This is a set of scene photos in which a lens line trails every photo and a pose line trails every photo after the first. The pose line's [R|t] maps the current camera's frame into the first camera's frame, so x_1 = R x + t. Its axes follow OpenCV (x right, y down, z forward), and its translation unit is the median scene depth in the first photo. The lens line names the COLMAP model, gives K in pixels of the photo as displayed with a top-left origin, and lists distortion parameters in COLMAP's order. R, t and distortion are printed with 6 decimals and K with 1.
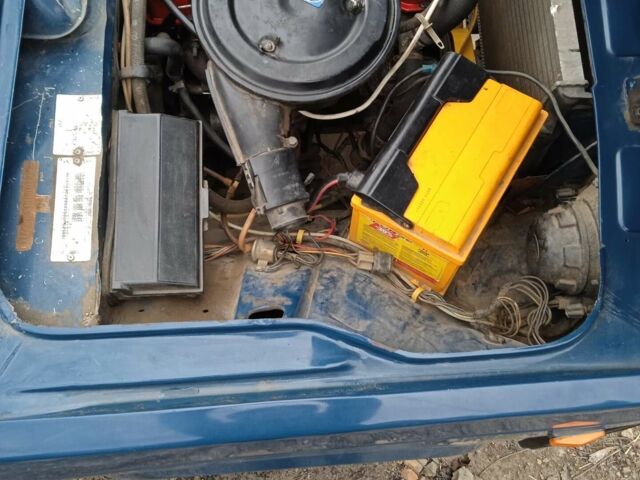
lens RADIAL K [[666.6, 0, 320.0], [0, 666.6, 240.0], [0, 0, 1]] dist [0.012496, -0.022581]
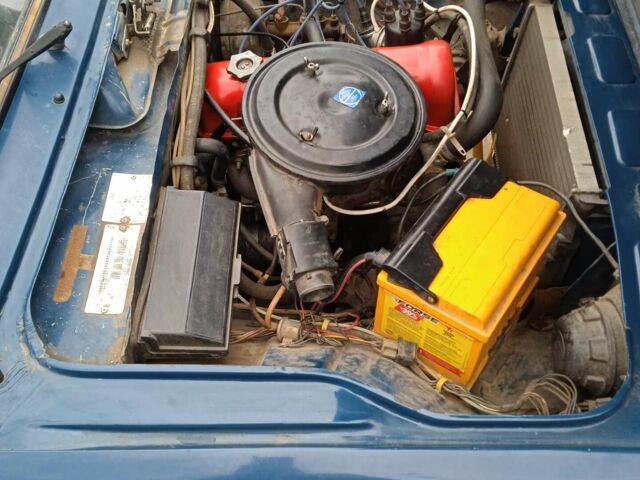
lens RADIAL K [[666.6, 0, 320.0], [0, 666.6, 240.0], [0, 0, 1]] dist [0.012496, -0.022581]
pose [[0.998122, 0.044776, -0.041808, -0.001691], [-0.055351, 0.951611, -0.302280, 0.204450], [0.026250, 0.304026, 0.952302, -0.006799]]
